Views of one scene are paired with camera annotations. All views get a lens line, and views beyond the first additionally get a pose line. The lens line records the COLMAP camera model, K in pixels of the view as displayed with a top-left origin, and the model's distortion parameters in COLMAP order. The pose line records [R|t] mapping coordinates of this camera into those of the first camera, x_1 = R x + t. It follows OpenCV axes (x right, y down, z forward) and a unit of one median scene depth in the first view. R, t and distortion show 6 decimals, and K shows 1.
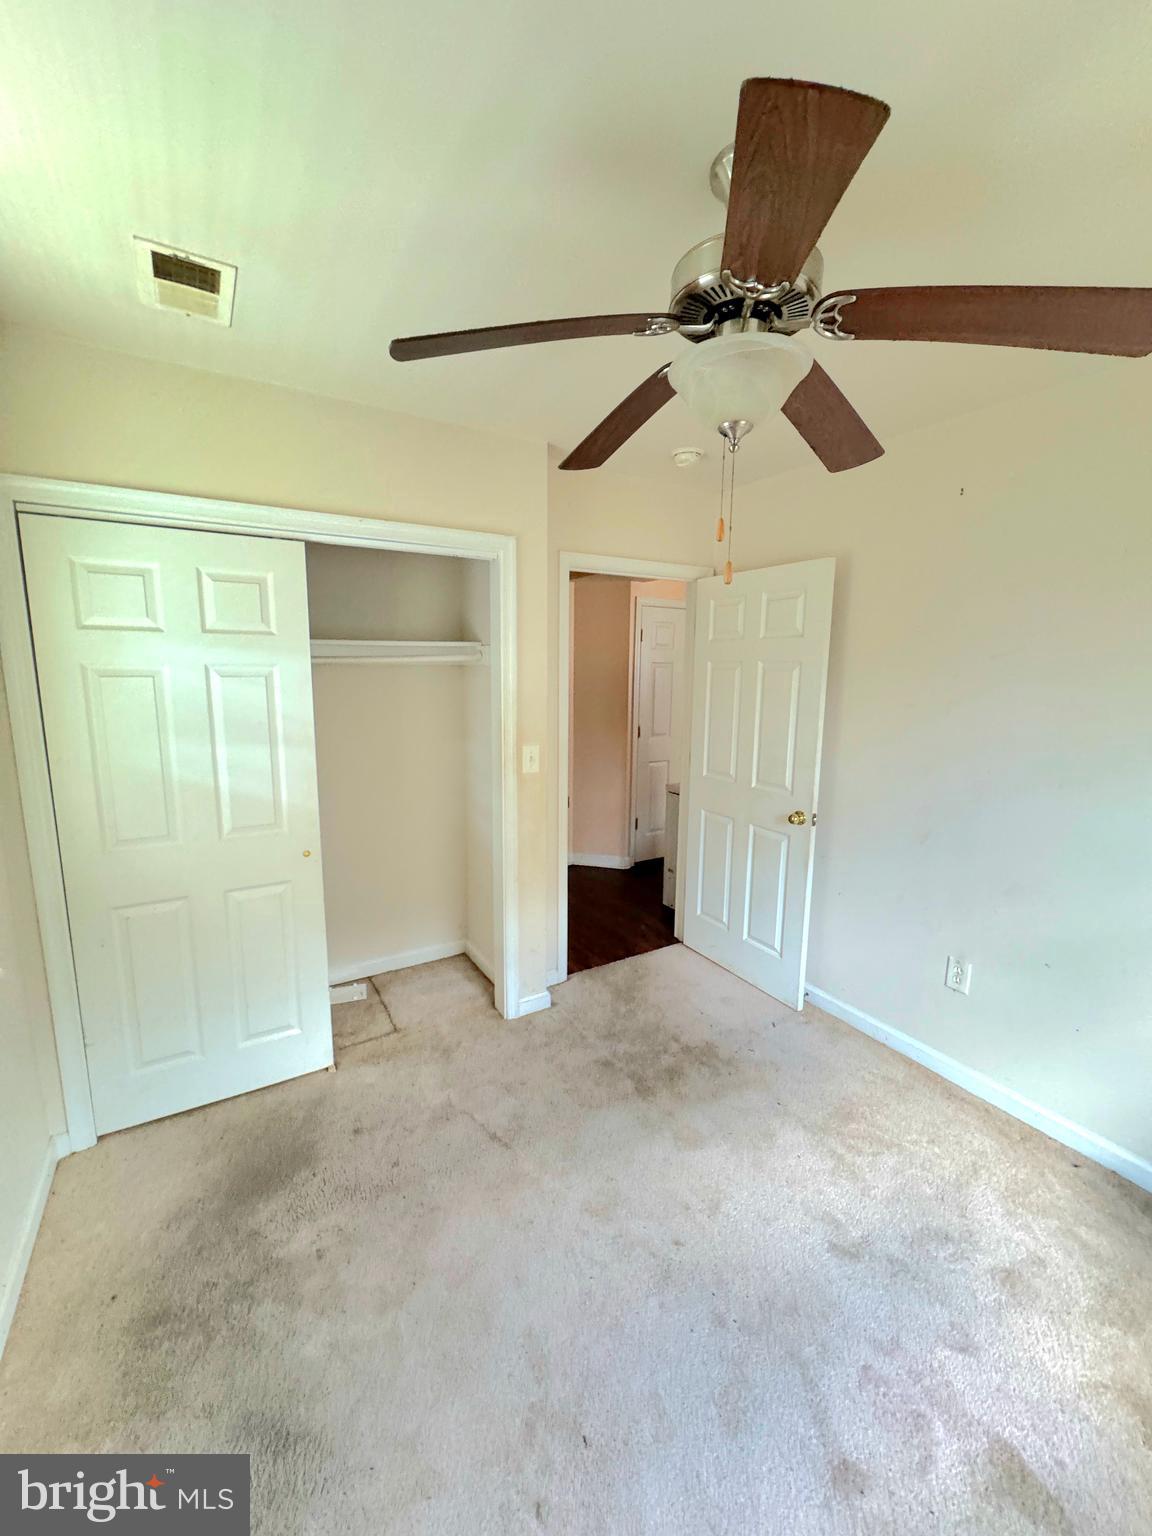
lens RADIAL K [[617.8, 0, 576.0], [0, 617.8, 768.0], [0, 0, 1]] dist [0.025276, 0.000040]
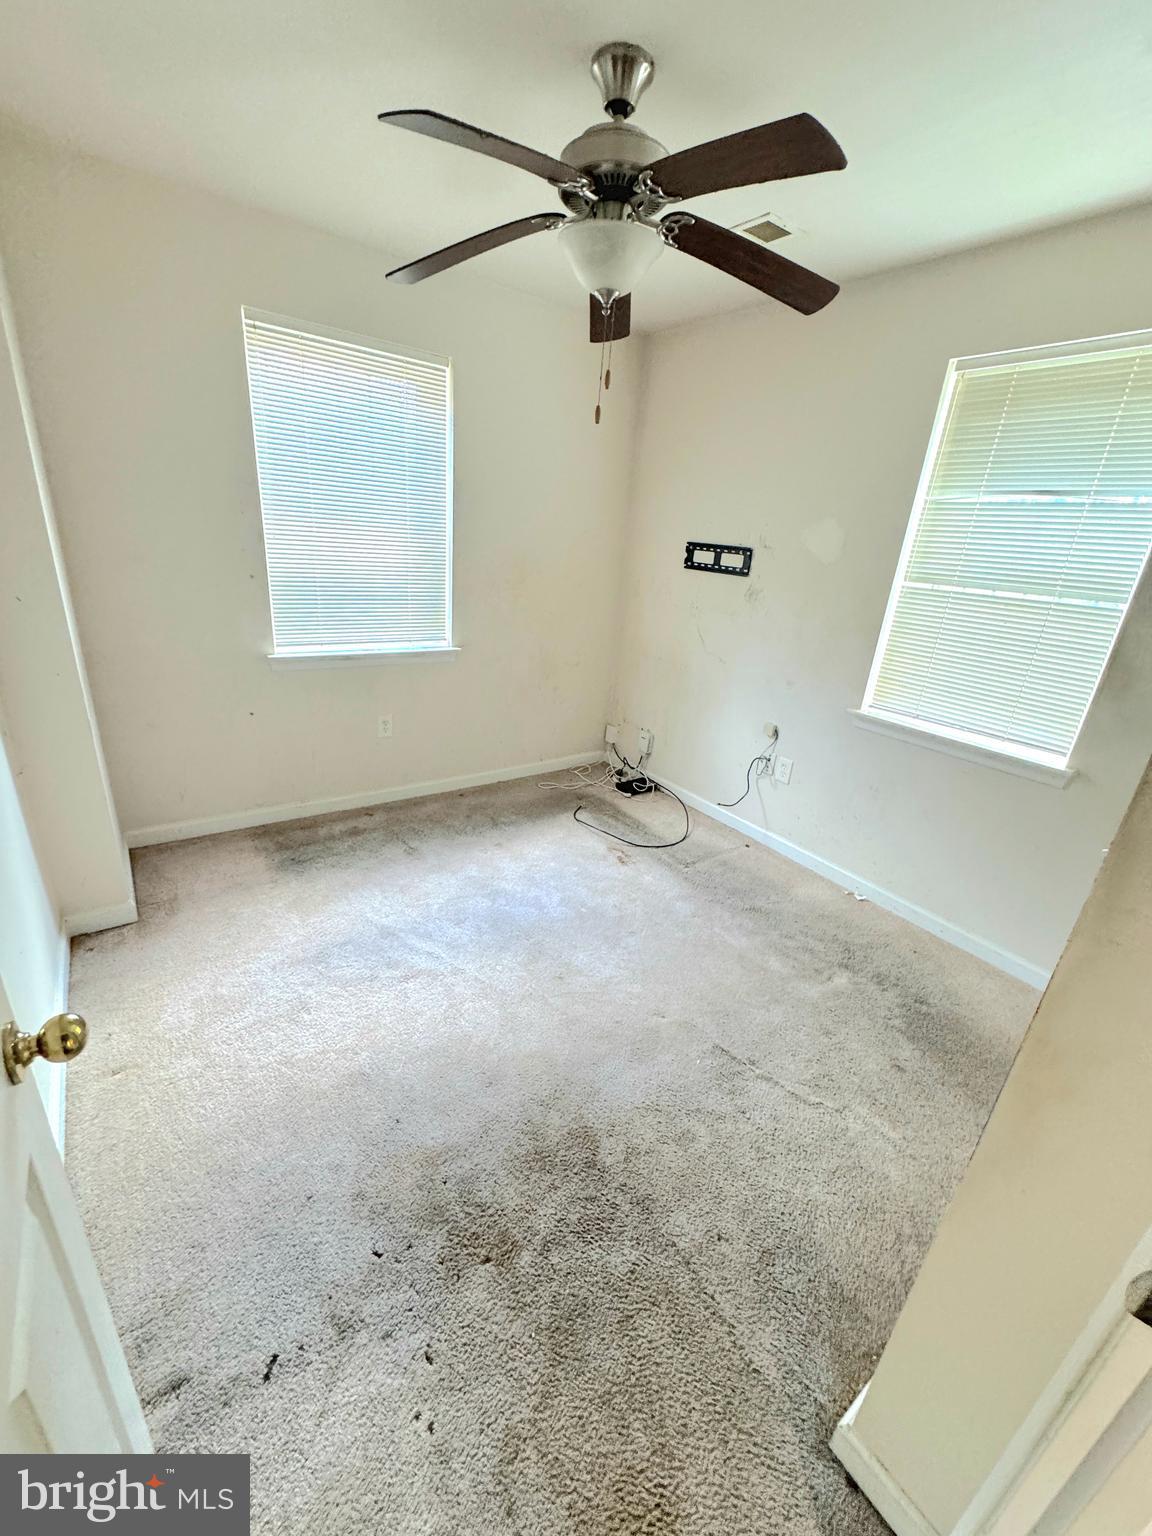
lens RADIAL K [[617.8, 0, 576.0], [0, 617.8, 768.0], [0, 0, 1]] dist [0.025276, 0.000040]
pose [[-0.993026, -0.049327, -0.107083, 0.227611], [-0.097533, 0.853978, 0.511086, -0.203481], [0.066237, 0.517966, -0.852833, 1.461584]]
